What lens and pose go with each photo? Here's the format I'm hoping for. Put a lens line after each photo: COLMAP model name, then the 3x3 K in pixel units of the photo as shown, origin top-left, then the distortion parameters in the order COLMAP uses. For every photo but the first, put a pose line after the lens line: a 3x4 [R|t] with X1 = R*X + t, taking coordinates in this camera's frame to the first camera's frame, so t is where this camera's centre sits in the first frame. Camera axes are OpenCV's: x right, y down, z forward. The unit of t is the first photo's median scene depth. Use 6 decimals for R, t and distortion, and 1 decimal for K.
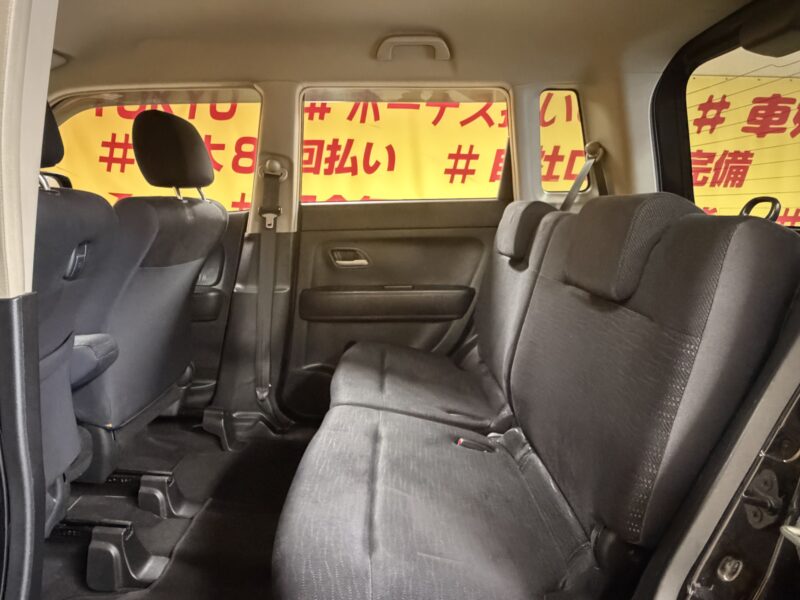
lens RADIAL K [[495.1, 0, 384.2], [0, 495.1, 305.4], [0, 0, 1]] dist [-0.017485, 0.004568]
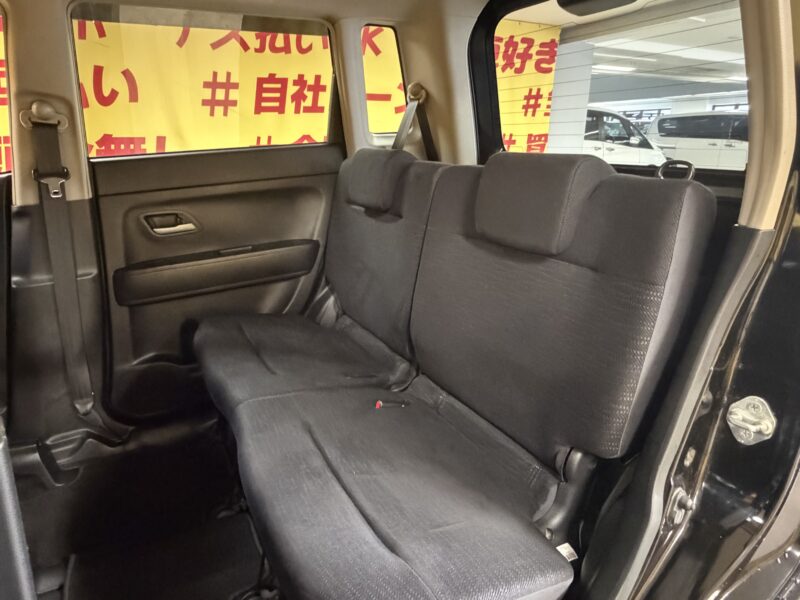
lens RADIAL K [[495.1, 0, 386.0], [0, 495.1, 307.8], [0, 0, 1]] dist [-0.017485, 0.004568]
pose [[0.866910, -0.192940, 0.459611, -0.165282], [0.125224, 0.976778, 0.173847, -0.056827], [-0.482480, -0.093155, 0.870939, 0.087835]]
